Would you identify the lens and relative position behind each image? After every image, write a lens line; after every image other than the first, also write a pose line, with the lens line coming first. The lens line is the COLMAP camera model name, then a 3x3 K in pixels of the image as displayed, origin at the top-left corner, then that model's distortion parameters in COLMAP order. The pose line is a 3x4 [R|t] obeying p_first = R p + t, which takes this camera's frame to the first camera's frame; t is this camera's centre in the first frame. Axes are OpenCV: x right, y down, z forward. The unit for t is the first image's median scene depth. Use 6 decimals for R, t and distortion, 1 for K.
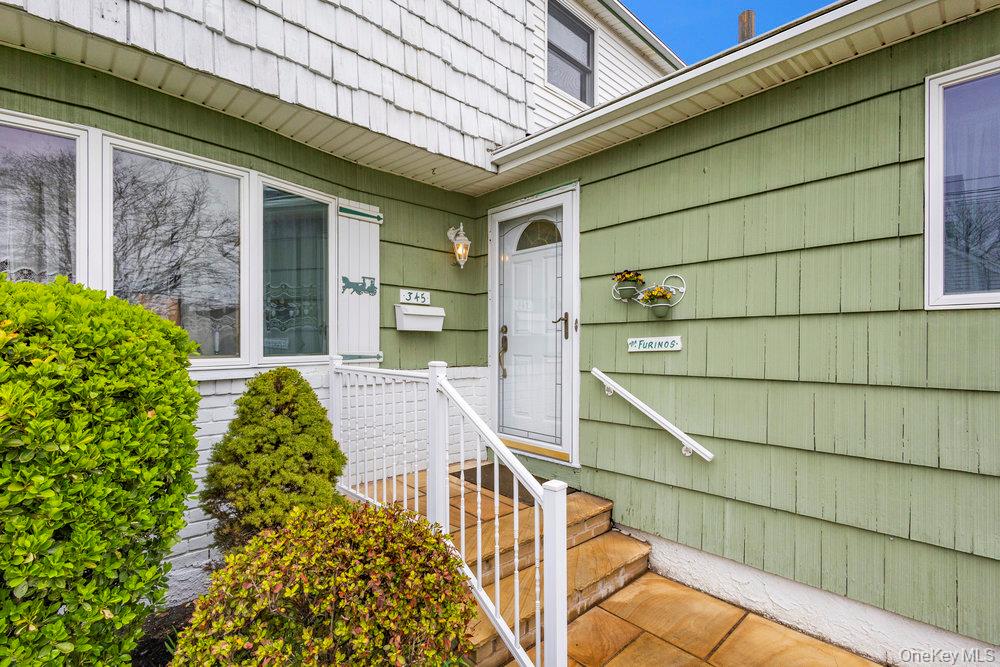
lens RADIAL K [[458.6, 0, 500.0], [0, 458.6, 333.5], [0, 0, 1]] dist [0.003981, -0.000075]
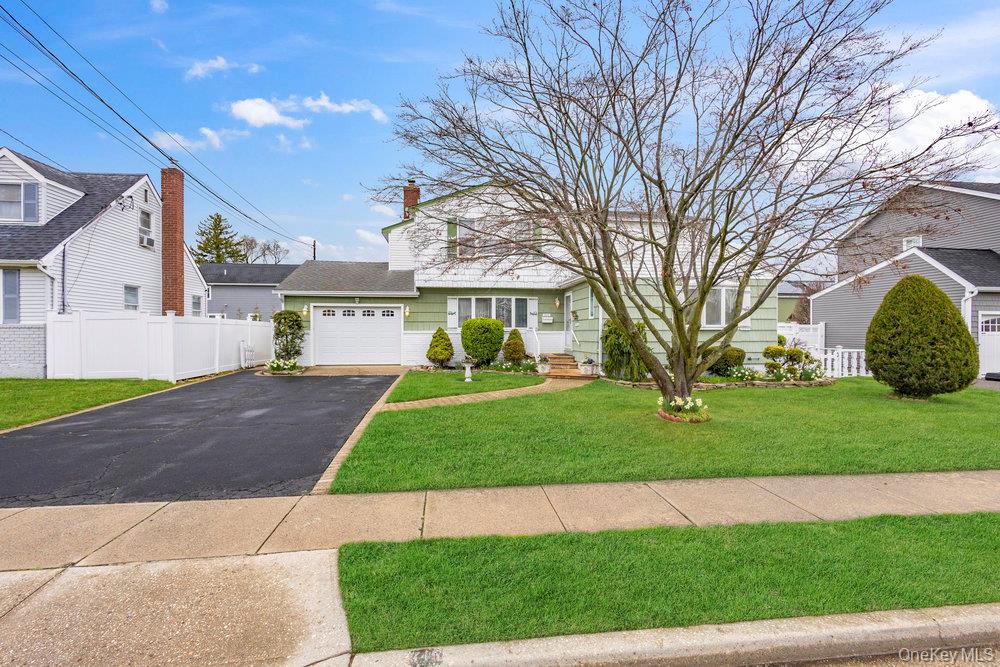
lens RADIAL K [[458.6, 0, 500.0], [0, 458.6, 333.5], [0, 0, 1]] dist [0.003981, -0.000075]
pose [[0.784282, -0.002413, -0.620400, 2.436861], [0.013879, 0.999810, 0.013657, 0.035796], [0.620249, -0.019321, 0.784167, -3.055376]]
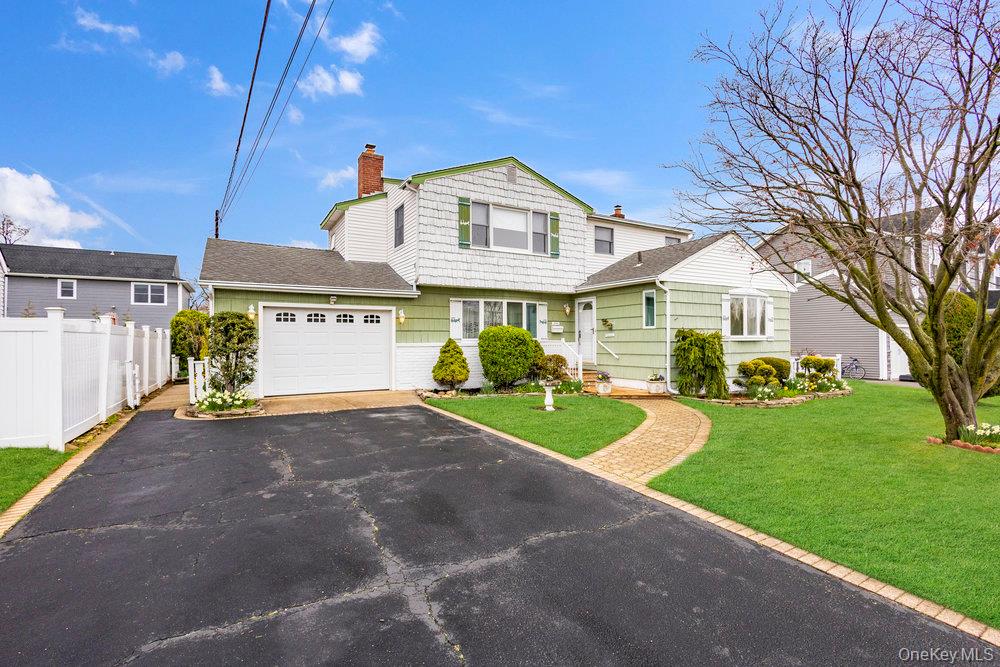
lens RADIAL K [[458.6, 0, 500.0], [0, 458.6, 333.5], [0, 0, 1]] dist [0.003981, -0.000075]
pose [[0.968569, -0.006621, -0.248658, 0.354081], [0.008995, 0.999924, 0.008413, -0.034956], [0.248584, -0.010385, 0.968555, -3.153554]]
